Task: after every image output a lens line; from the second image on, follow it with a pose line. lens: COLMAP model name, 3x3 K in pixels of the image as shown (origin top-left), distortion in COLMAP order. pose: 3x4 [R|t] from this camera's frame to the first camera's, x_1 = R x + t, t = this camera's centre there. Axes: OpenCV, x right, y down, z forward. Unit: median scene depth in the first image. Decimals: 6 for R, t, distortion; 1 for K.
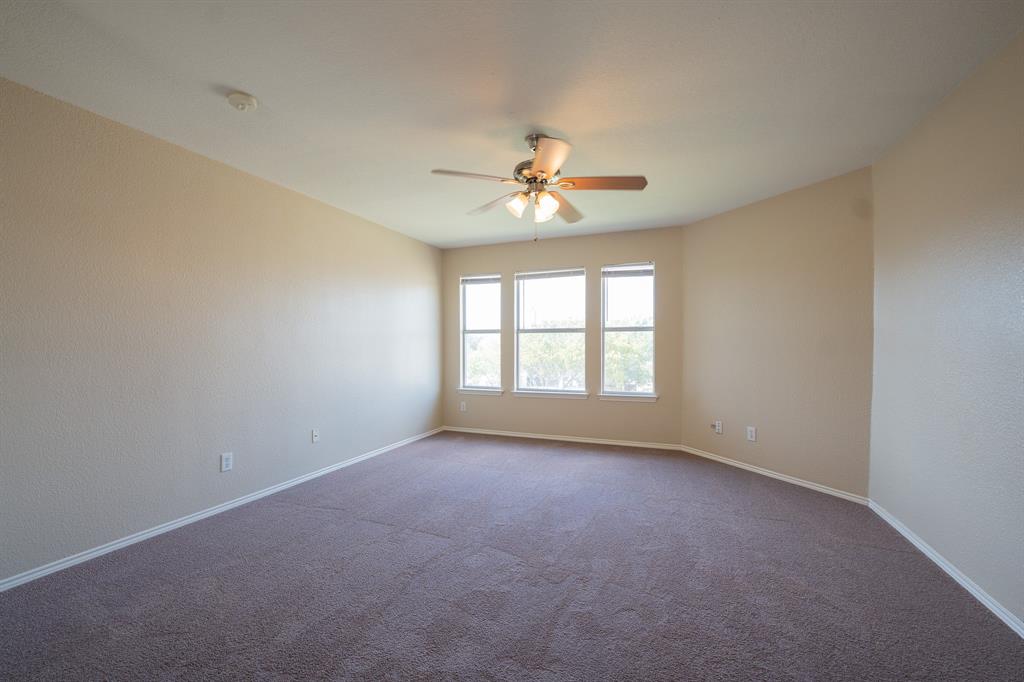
lens RADIAL K [[413.9, 0, 516.0], [0, 413.9, 345.0], [0, 0, 1]] dist [-0.025898, 0.005474]
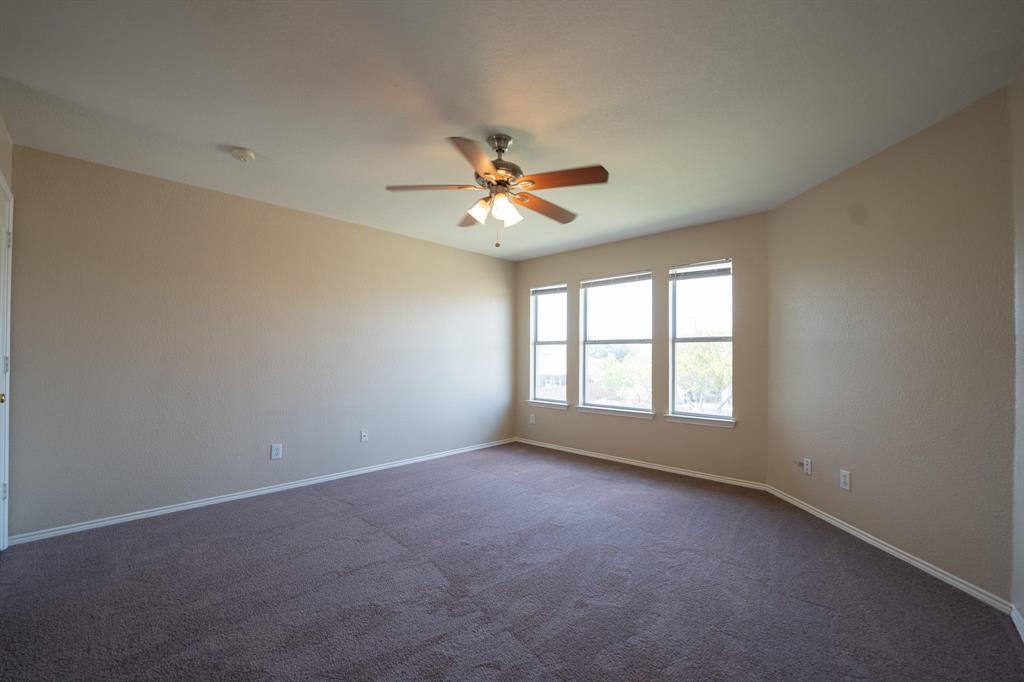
lens RADIAL K [[413.9, 0, 516.0], [0, 413.9, 345.0], [0, 0, 1]] dist [-0.025898, 0.005474]
pose [[0.931070, -0.000381, -0.364840, 0.223455], [-0.009880, 0.999606, -0.026259, -0.001167], [0.364706, 0.028054, 0.930700, 0.072447]]
